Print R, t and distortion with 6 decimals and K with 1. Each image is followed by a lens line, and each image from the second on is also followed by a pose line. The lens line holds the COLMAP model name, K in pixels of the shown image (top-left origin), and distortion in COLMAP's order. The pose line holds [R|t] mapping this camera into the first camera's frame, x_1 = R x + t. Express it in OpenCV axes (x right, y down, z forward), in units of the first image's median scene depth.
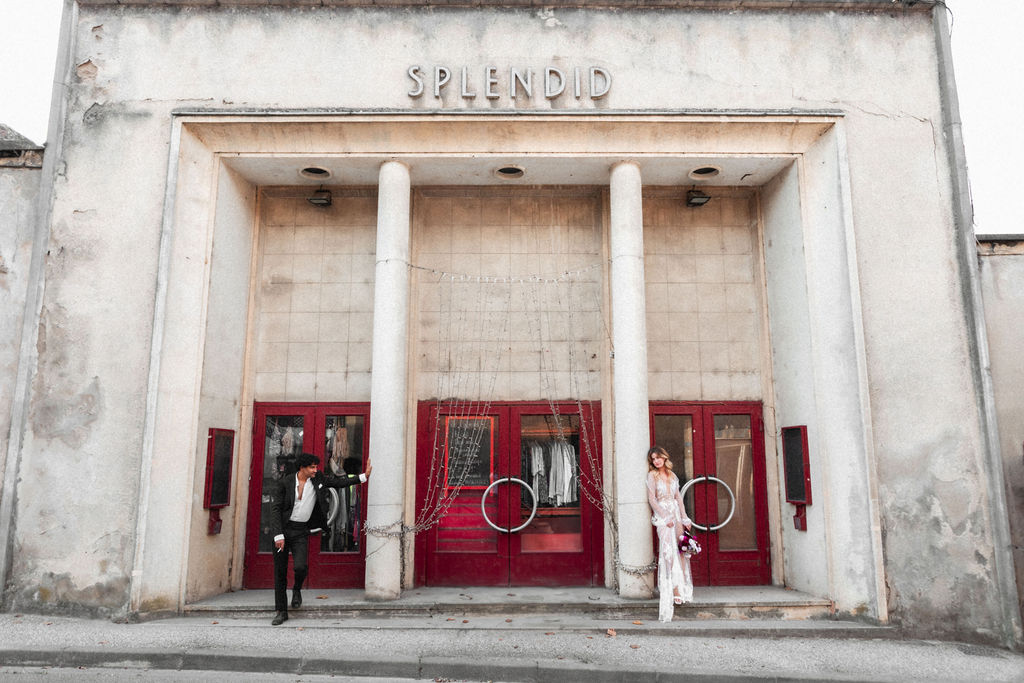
lens RADIAL K [[698.3, 0, 510.8], [0, 698.3, 344.2], [0, 0, 1]] dist [-0.005302, -0.000057]
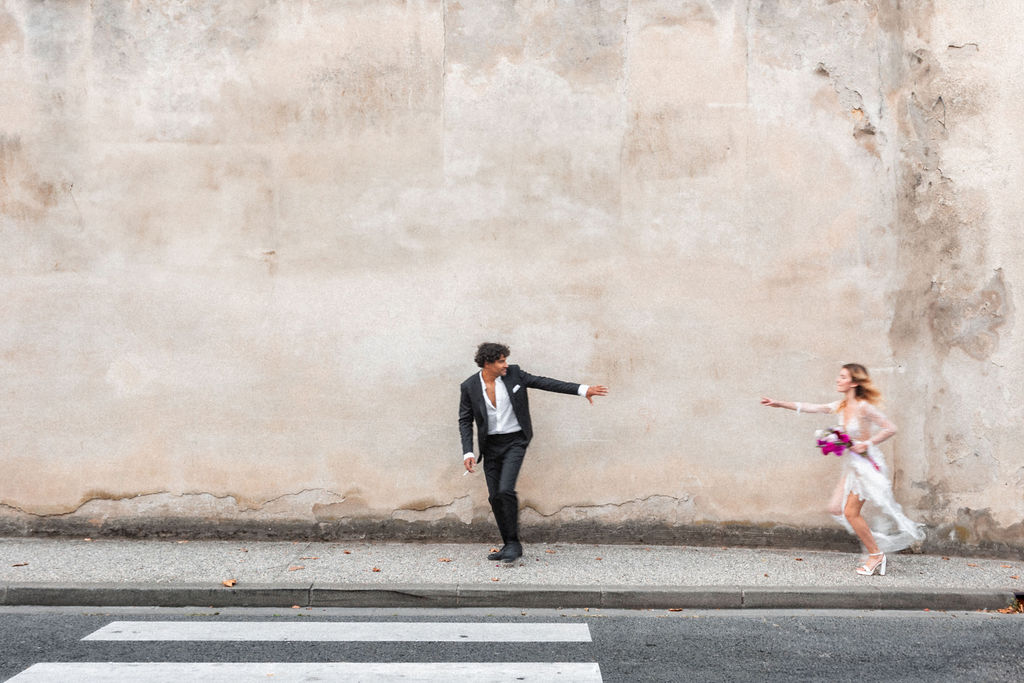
lens RADIAL K [[1047.8, 0, 522.8], [0, 1047.8, 371.7], [0, 0, 1]] dist [-0.012206, 0.000000]
pose [[0.999541, -0.012068, -0.027796, -1.109938], [0.017144, 0.981577, 0.190294, -0.072782], [0.024988, -0.190684, 0.981333, -0.190272]]
